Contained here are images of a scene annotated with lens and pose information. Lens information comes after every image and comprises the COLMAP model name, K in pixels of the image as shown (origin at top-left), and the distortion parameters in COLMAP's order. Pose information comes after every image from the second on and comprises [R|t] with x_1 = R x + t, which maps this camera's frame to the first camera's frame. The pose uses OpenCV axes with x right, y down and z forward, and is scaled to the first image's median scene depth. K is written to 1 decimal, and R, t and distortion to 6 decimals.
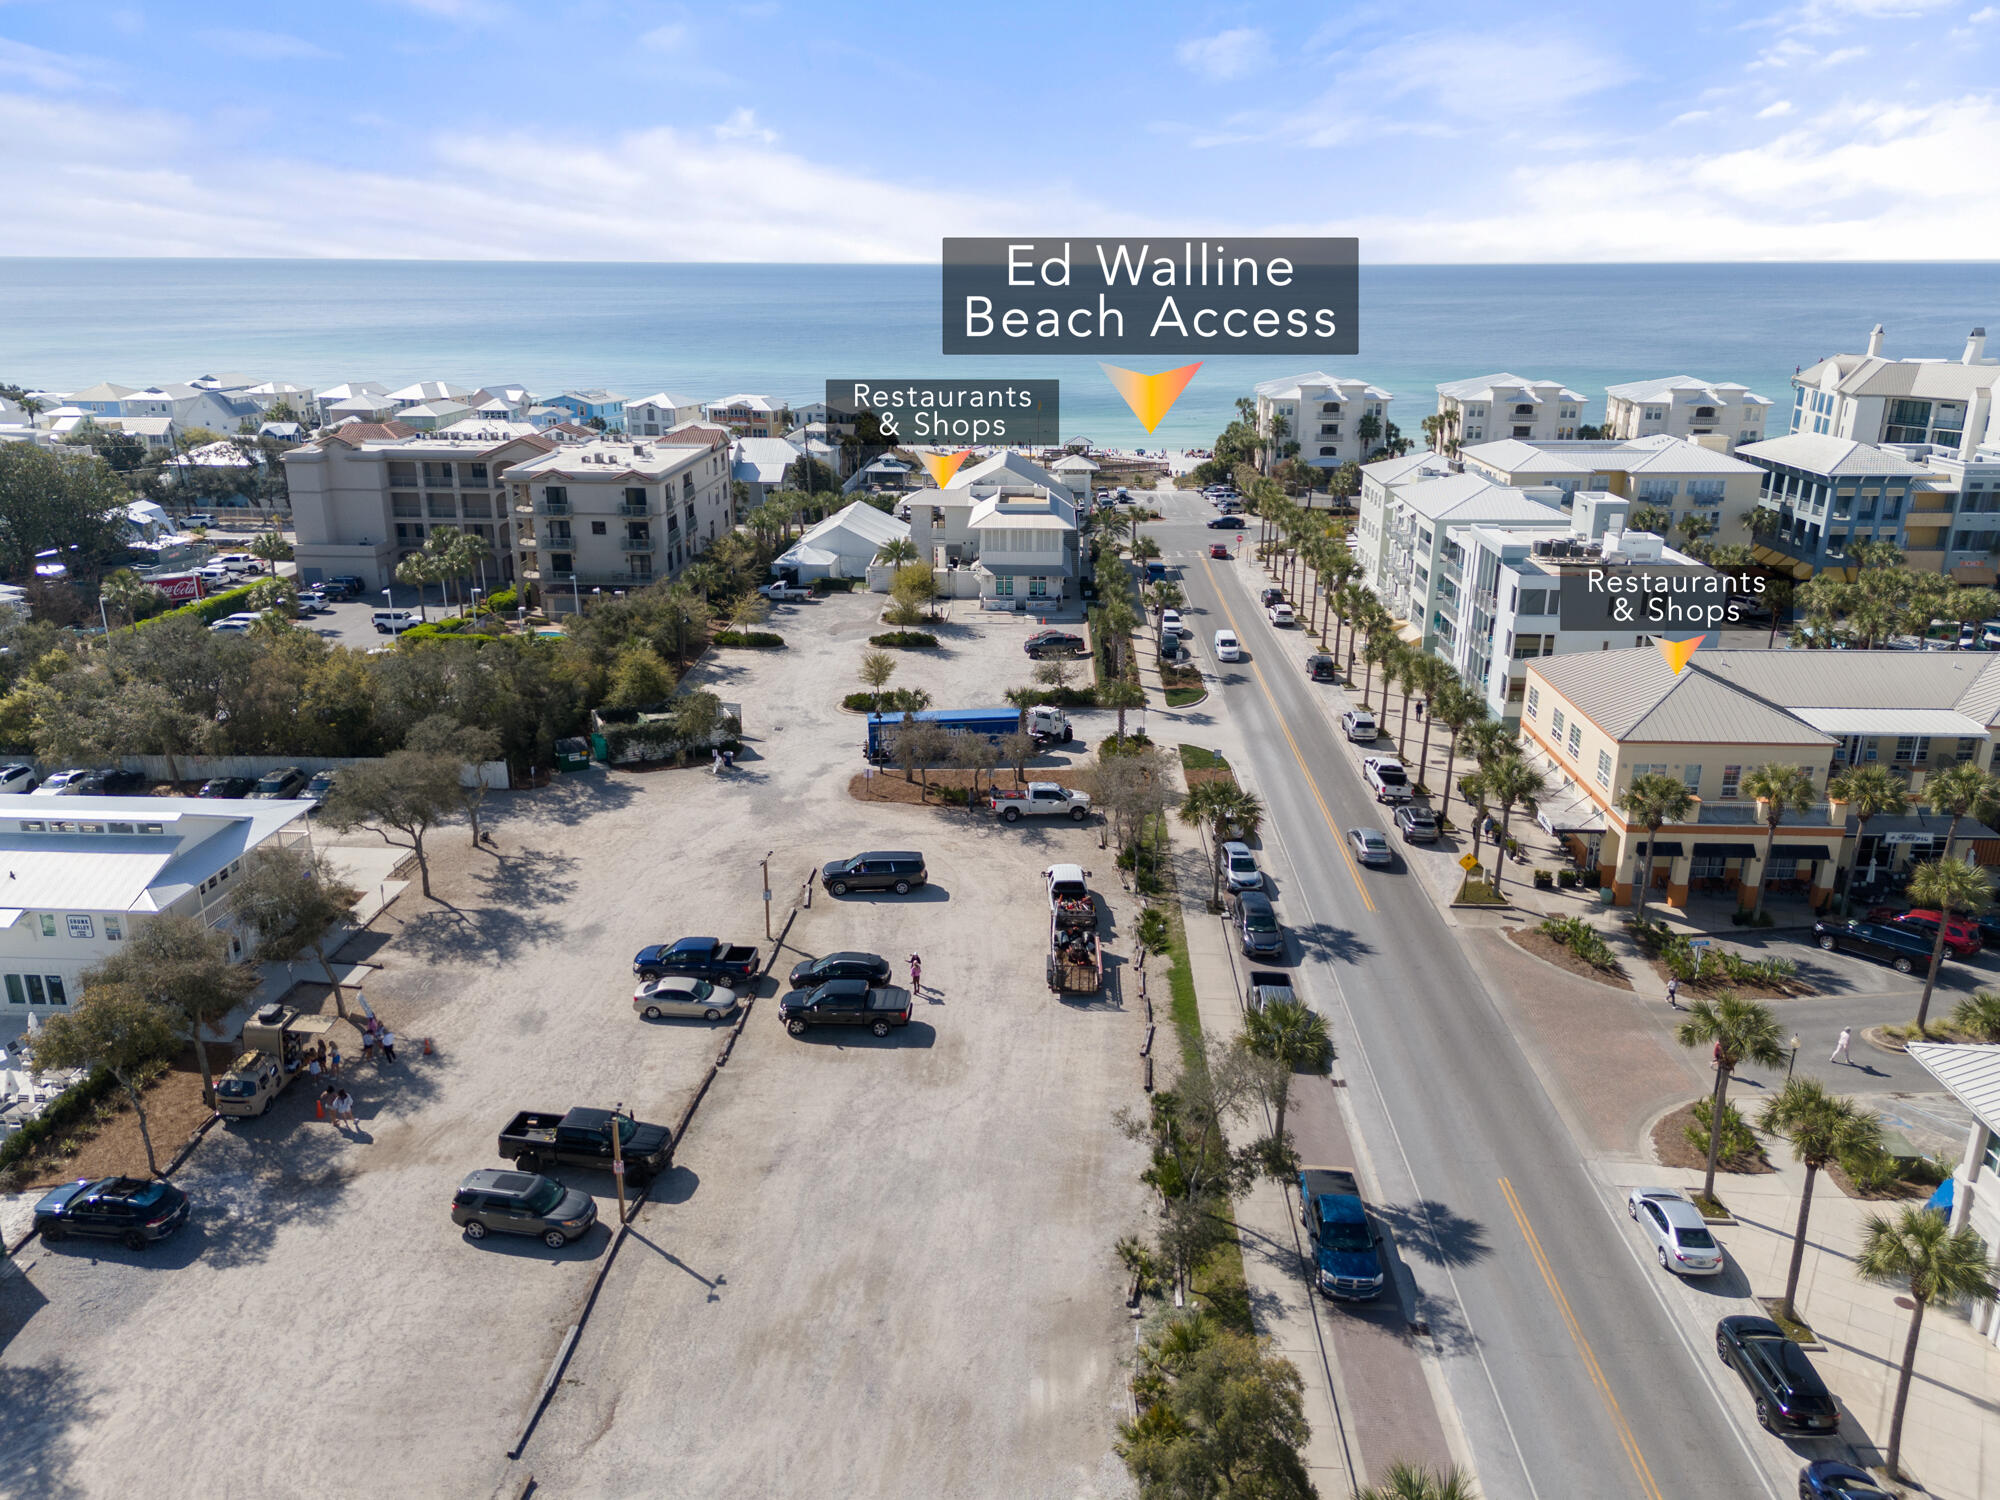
lens RADIAL K [[1431.7, 0, 1000.0], [0, 1431.7, 750.0], [0, 0, 1]] dist [0.002107, -0.054768]
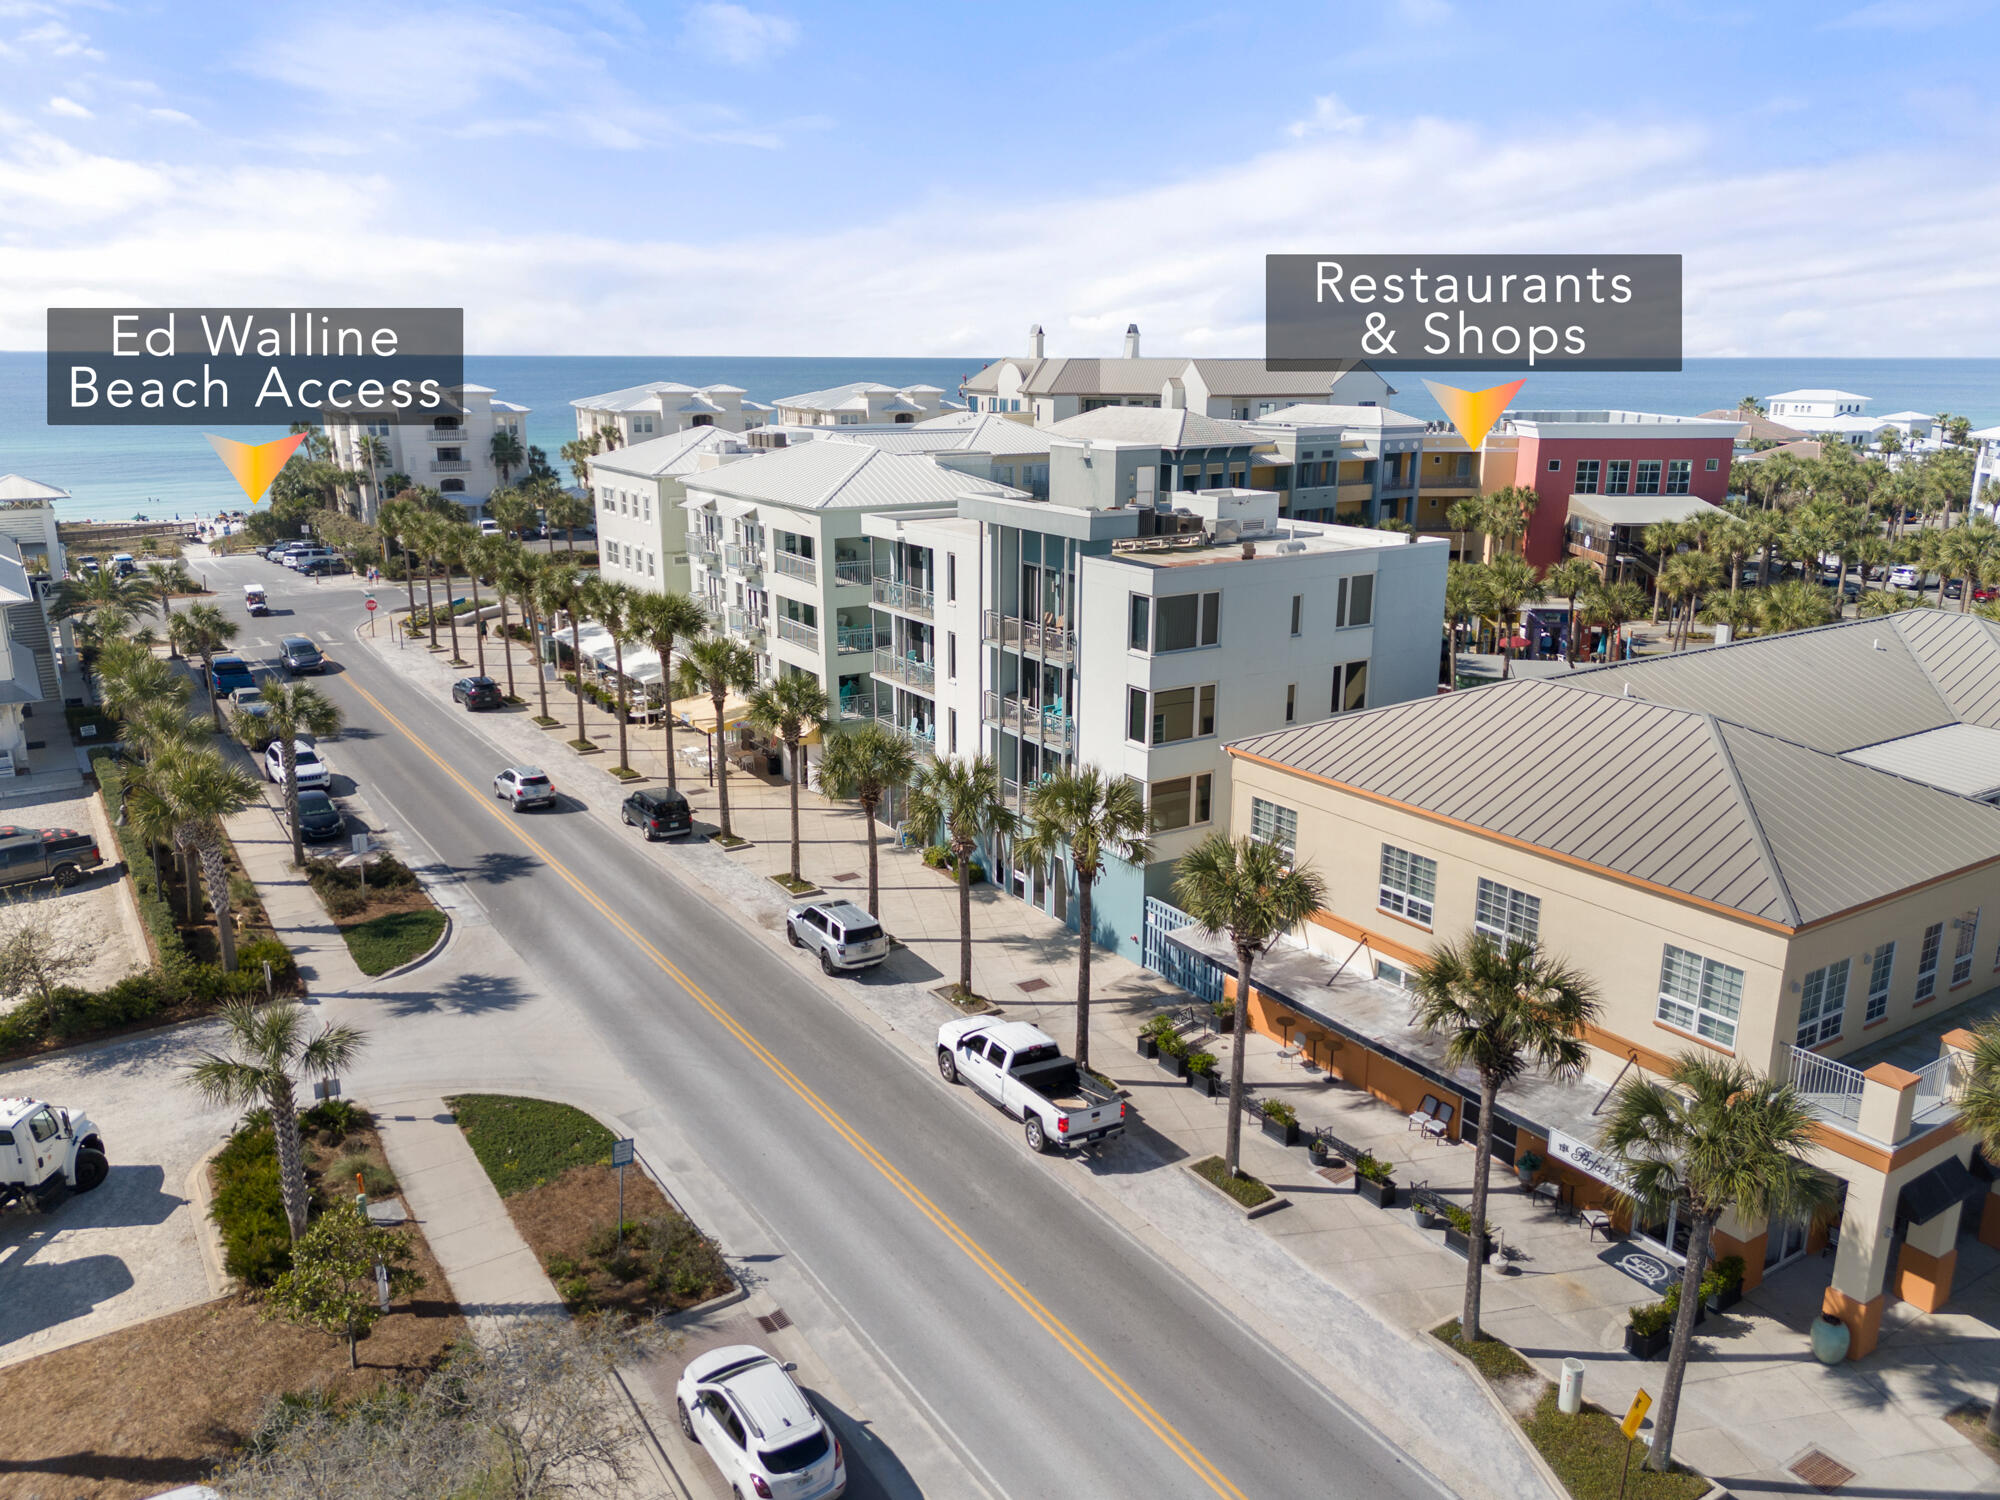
lens RADIAL K [[1454.2, 0, 1000.0], [0, 1454.2, 750.0], [0, 0, 1]] dist [0.063374, -0.056315]
pose [[0.809708, -0.145728, 0.568450, 0.030370], [0.178905, 0.983863, -0.002611, -0.053919], [-0.558897, 0.103813, 0.822713, 0.484004]]
